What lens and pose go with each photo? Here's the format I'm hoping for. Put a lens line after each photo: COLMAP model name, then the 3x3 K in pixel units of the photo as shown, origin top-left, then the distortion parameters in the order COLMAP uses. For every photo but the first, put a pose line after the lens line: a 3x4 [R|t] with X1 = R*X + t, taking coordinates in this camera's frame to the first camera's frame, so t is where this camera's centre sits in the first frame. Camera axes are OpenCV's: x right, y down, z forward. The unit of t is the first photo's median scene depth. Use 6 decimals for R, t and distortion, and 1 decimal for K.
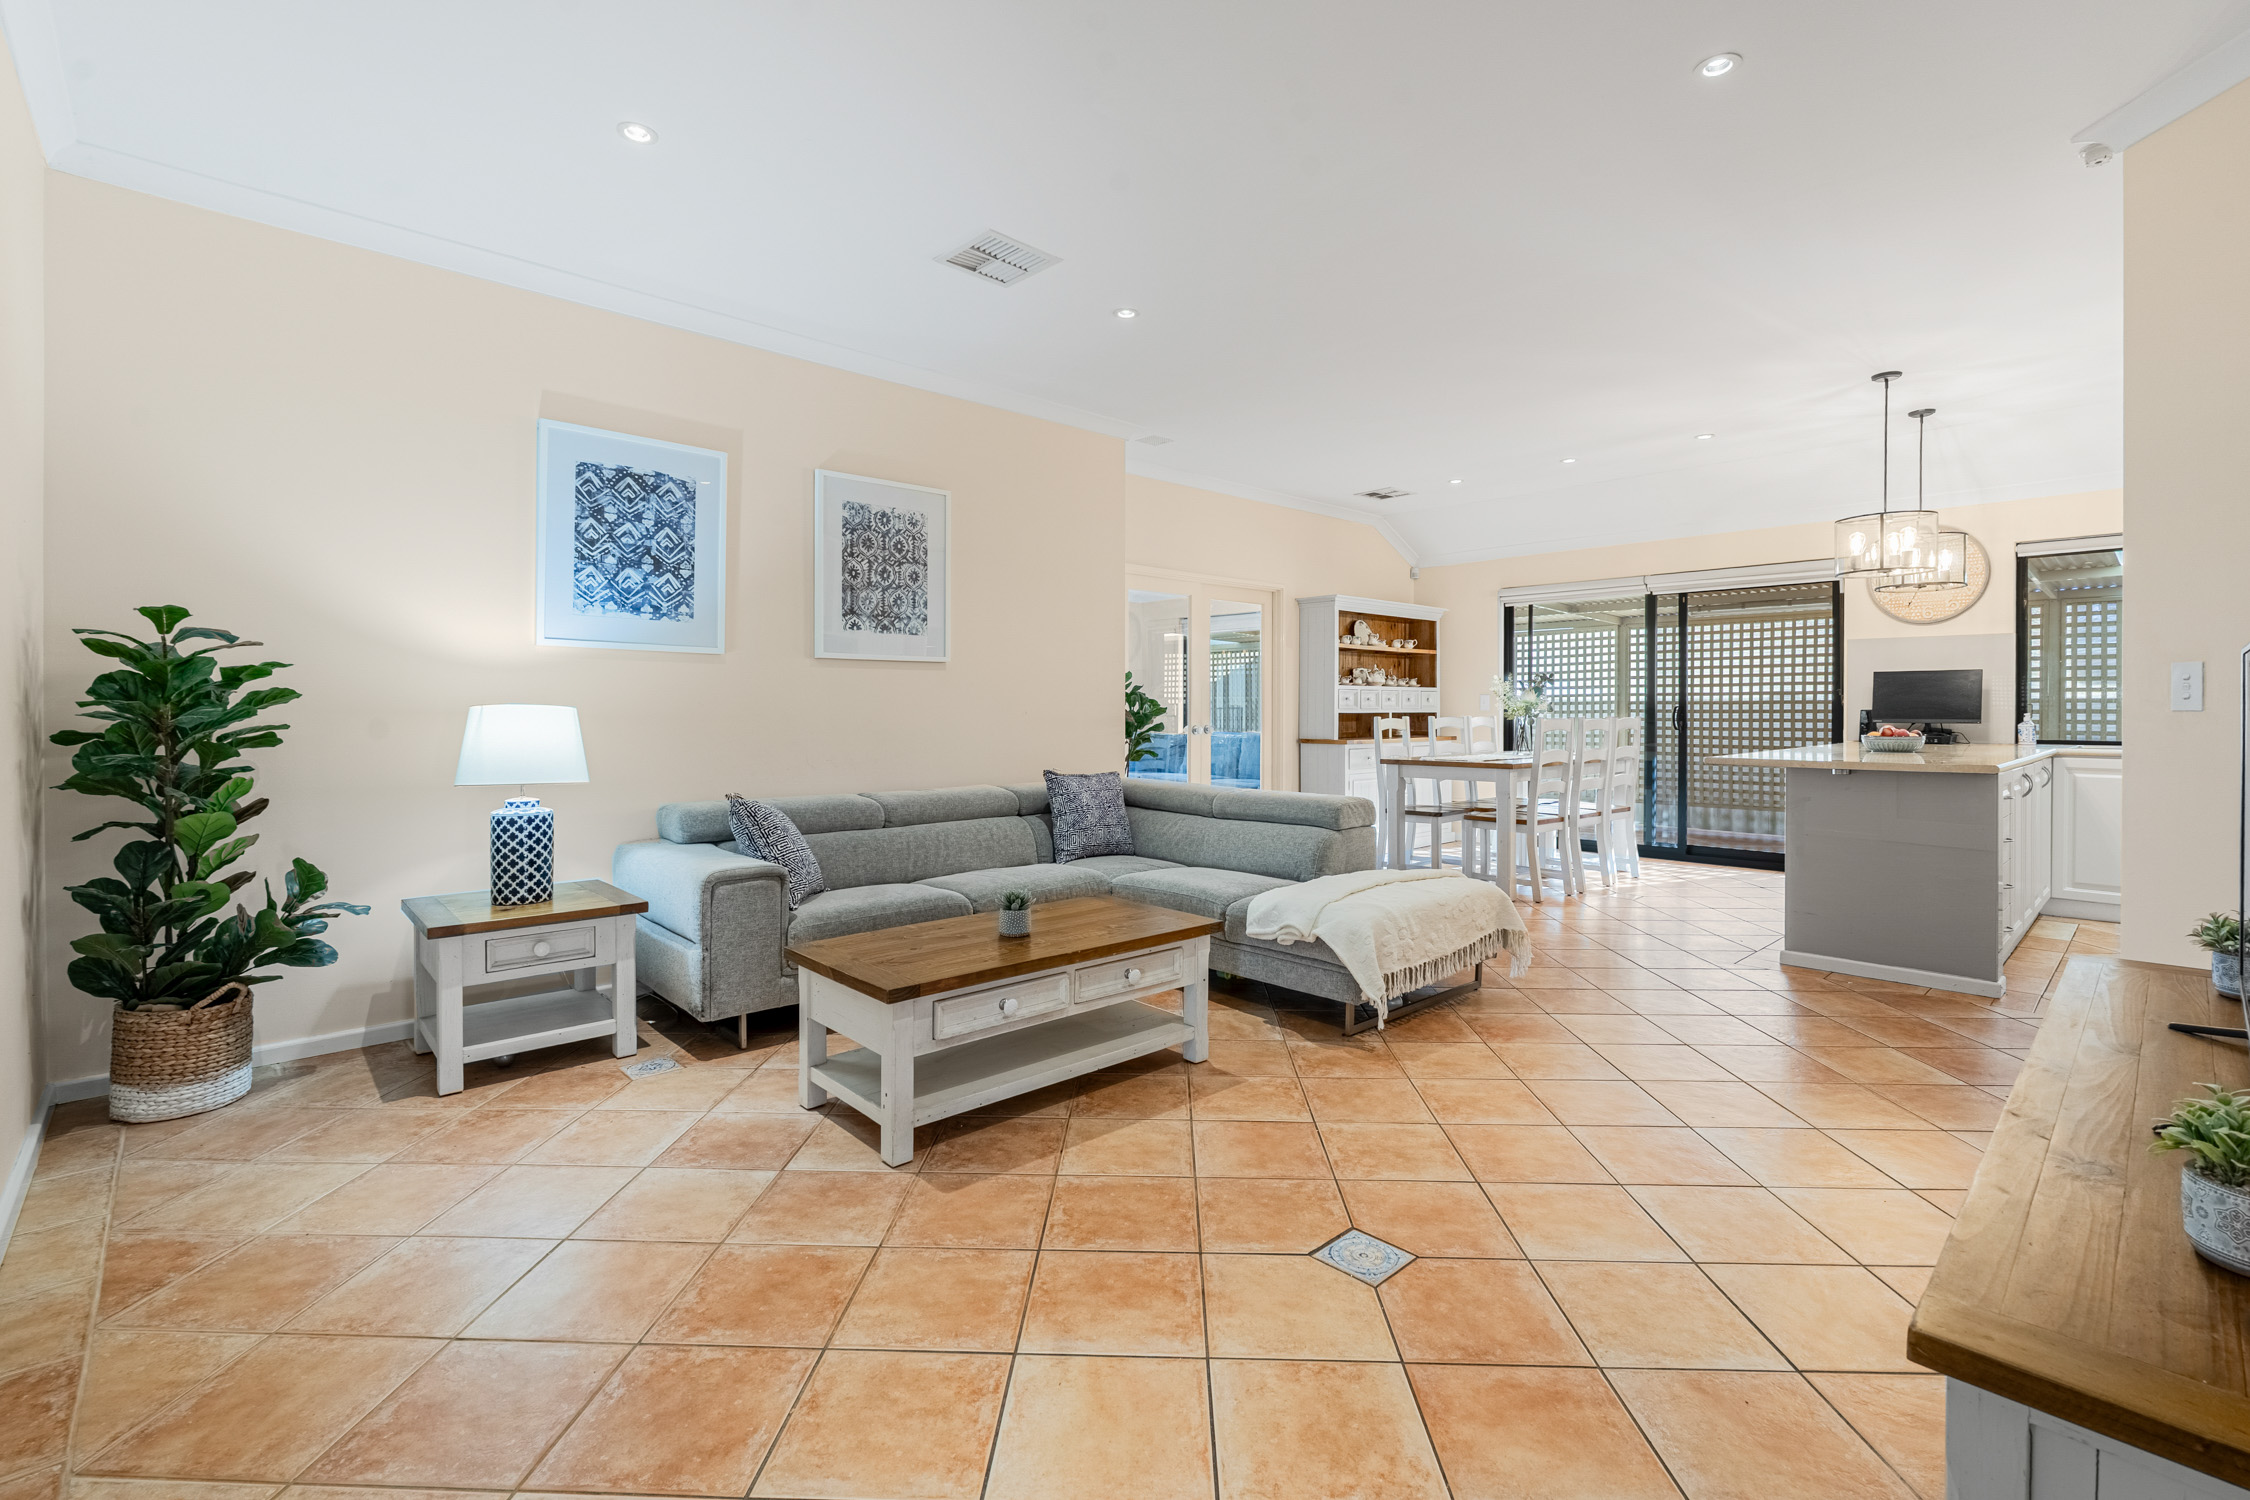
lens RADIAL K [[1001.9, 0, 1133.2], [0, 1001.9, 708.4], [0, 0, 1]] dist [-0.005521, 0.000438]
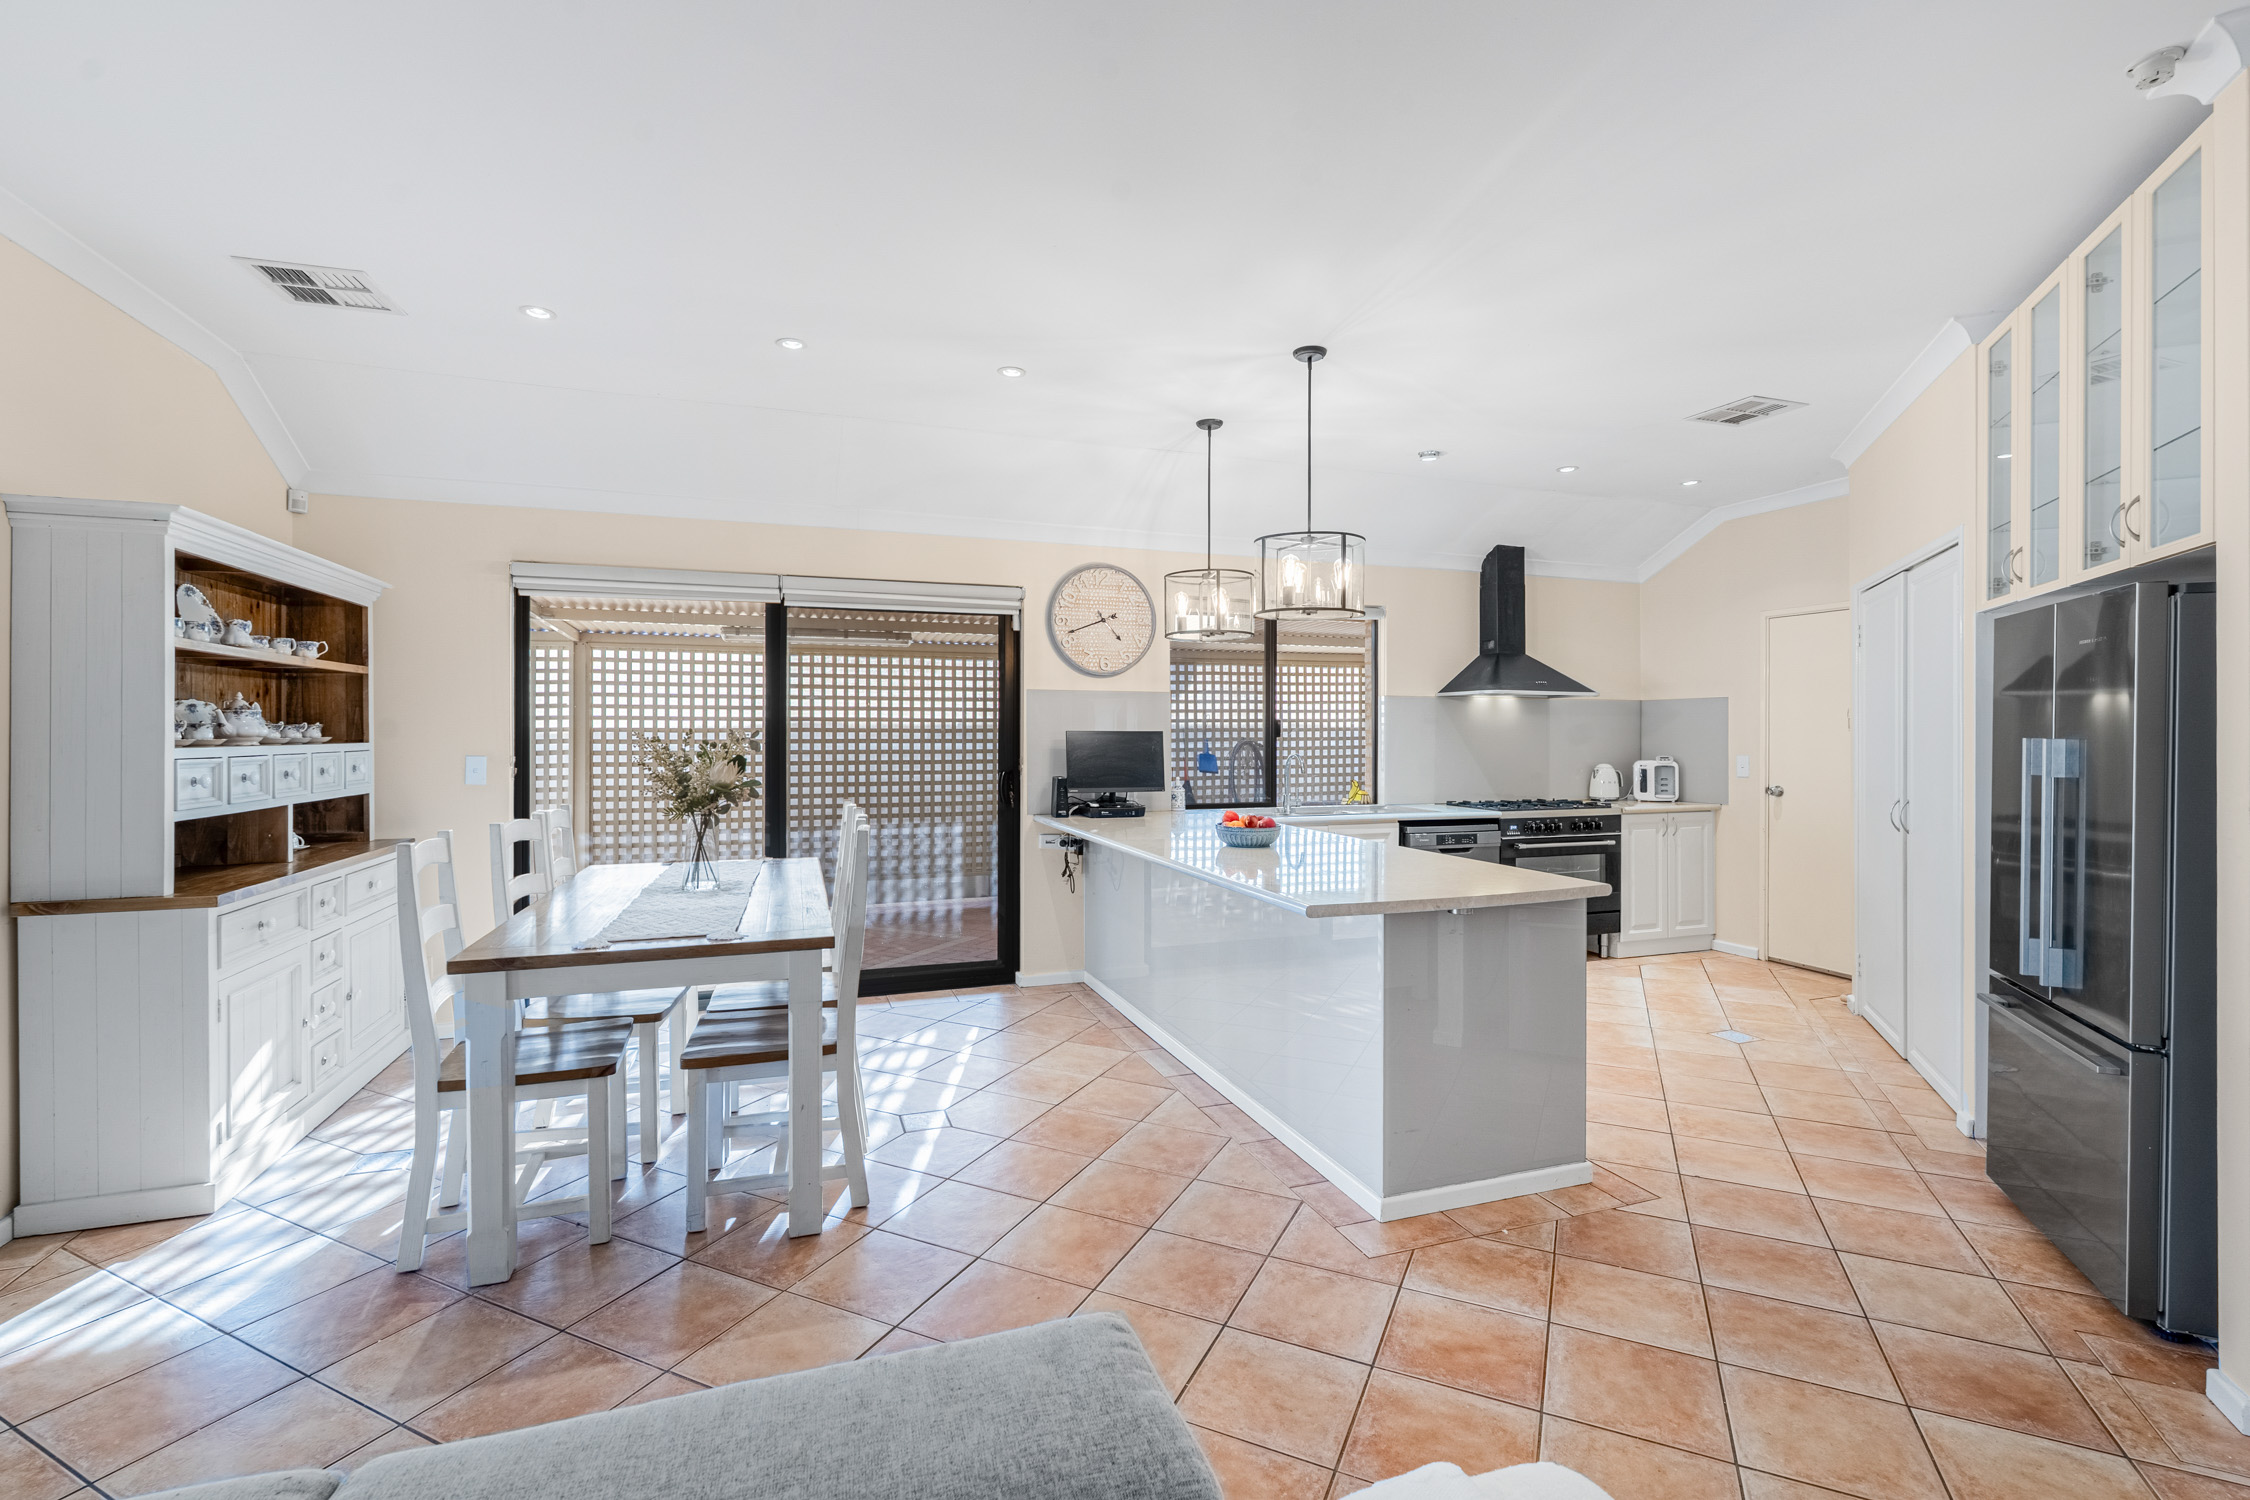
lens RADIAL K [[1001.9, 0, 1133.2], [0, 1001.9, 731.6], [0, 0, 1]] dist [-0.005521, 0.000438]
pose [[0.400096, 0.001279, 0.916472, 0.009307], [-0.001648, 0.999998, -0.000677, -0.051135], [-0.916472, -0.001239, 0.400098, 0.895322]]
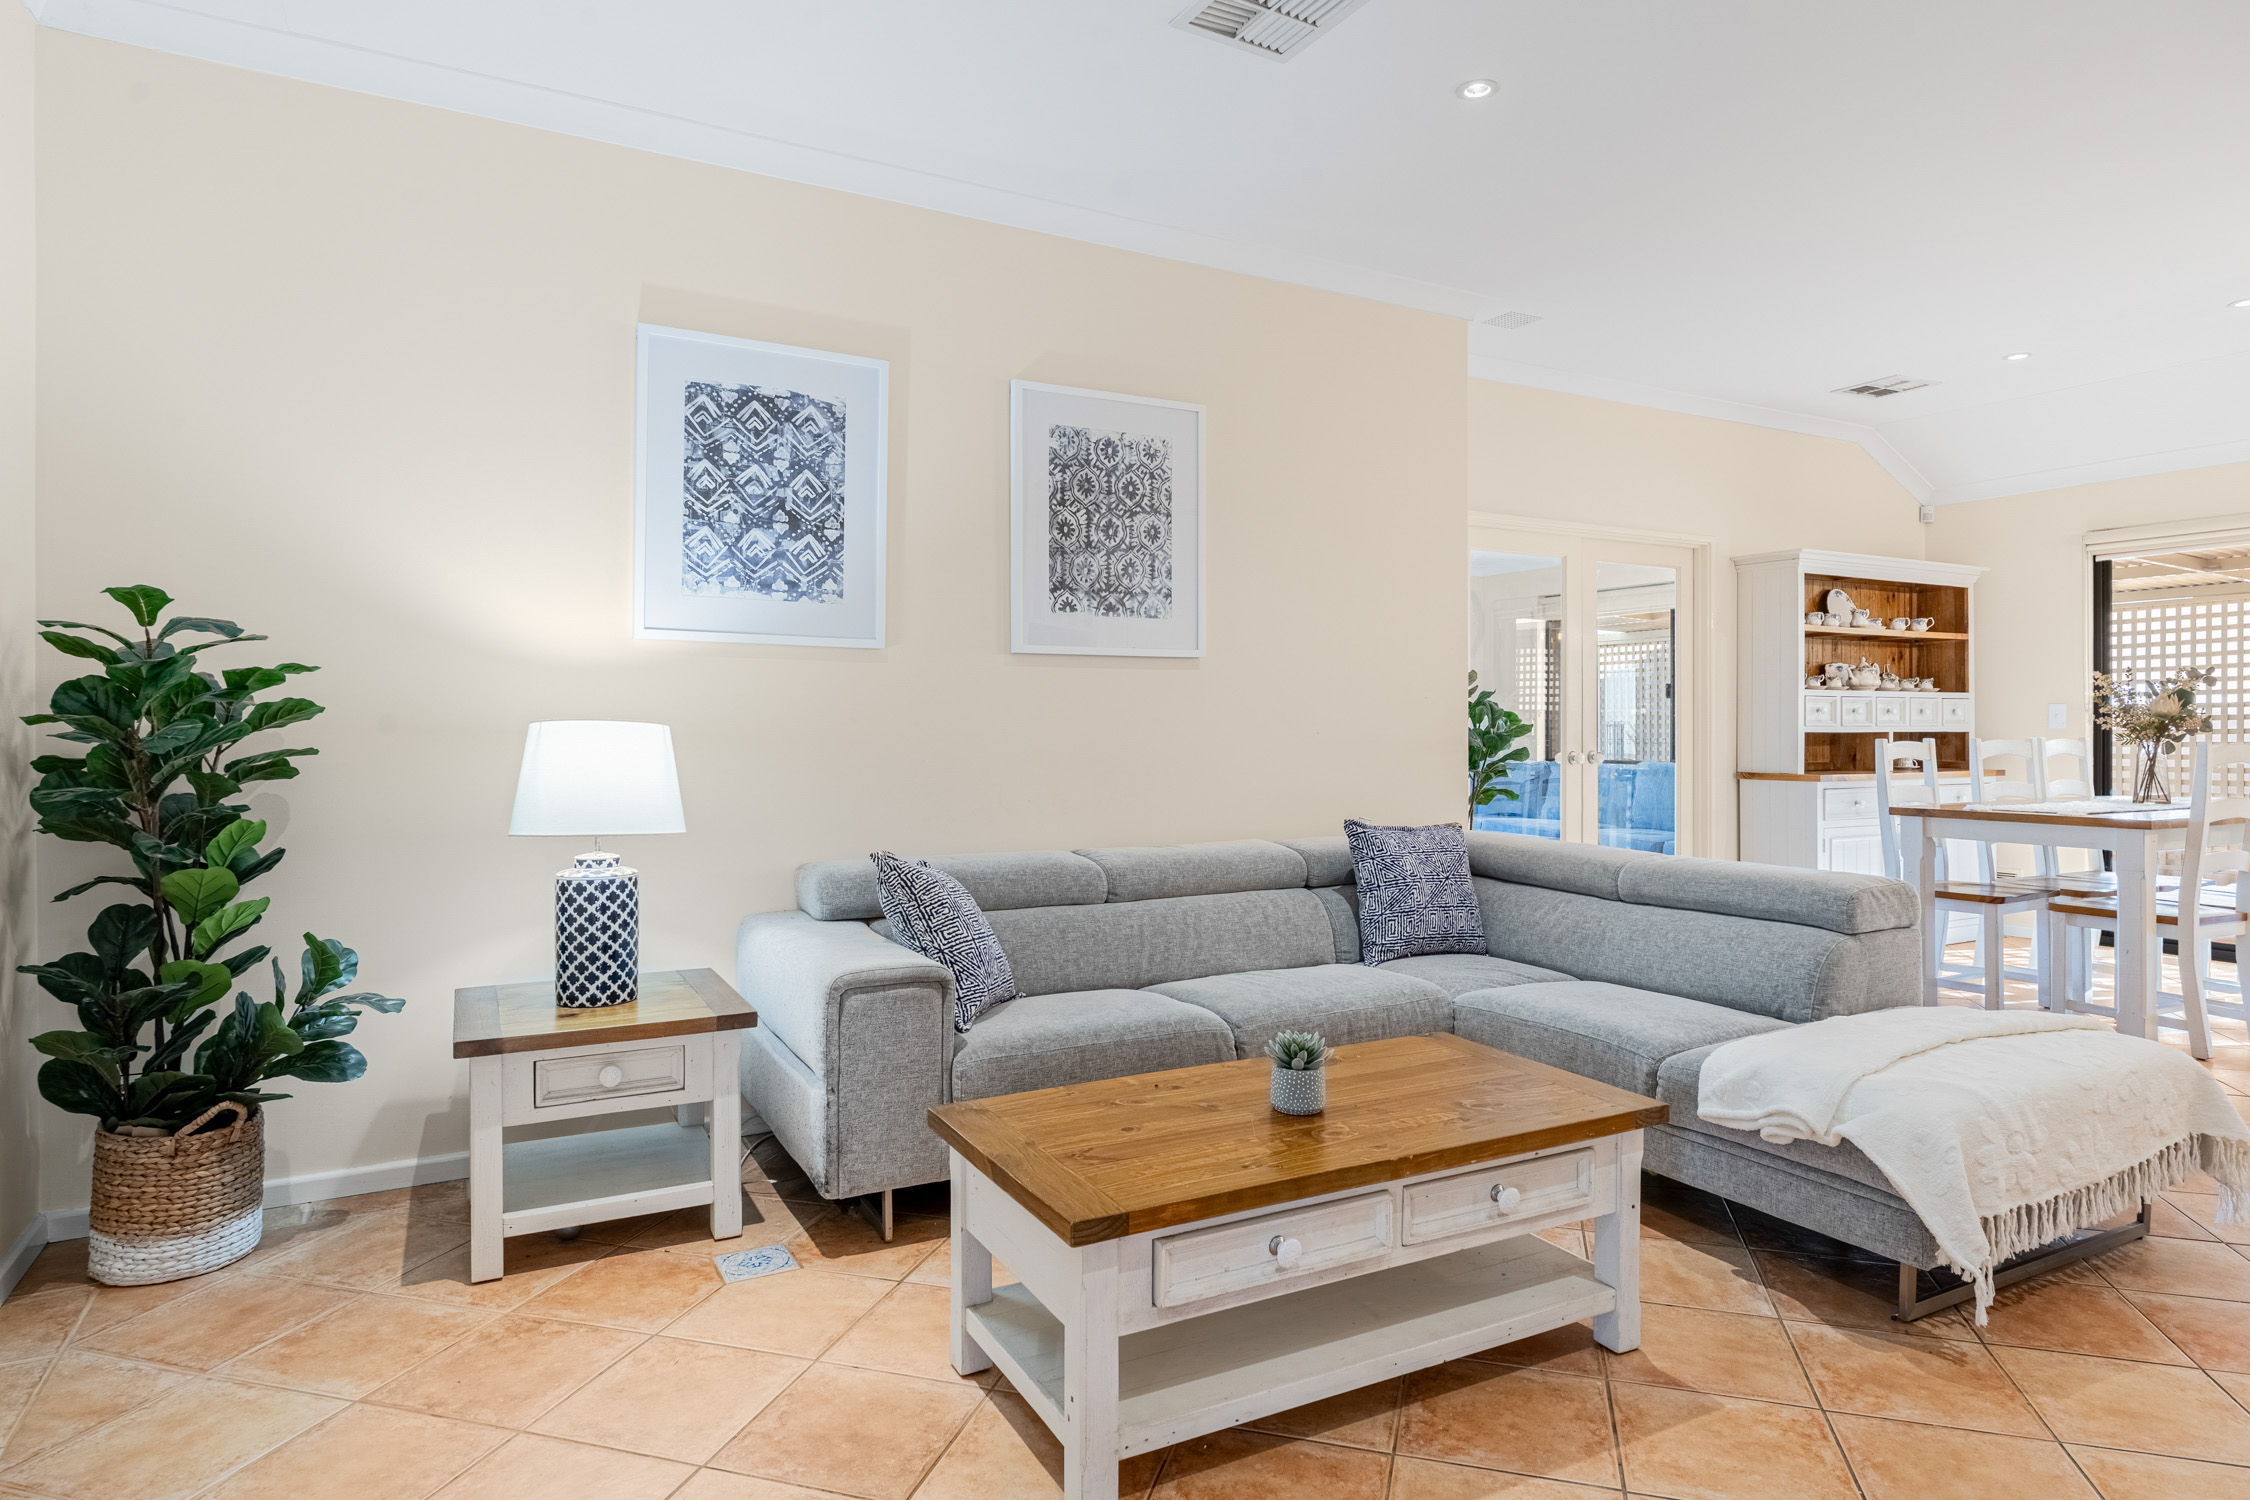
lens RADIAL K [[1276.5, 0, 1131.4], [0, 1276.5, 722.4], [0, 0, 1]] dist [-0.001531, 0.001729]
pose [[0.968418, -0.000340, -0.249332, -0.017076], [-0.000028, 0.999999, -0.001470, -0.001128], [0.249332, 0.001430, 0.968417, 0.164954]]
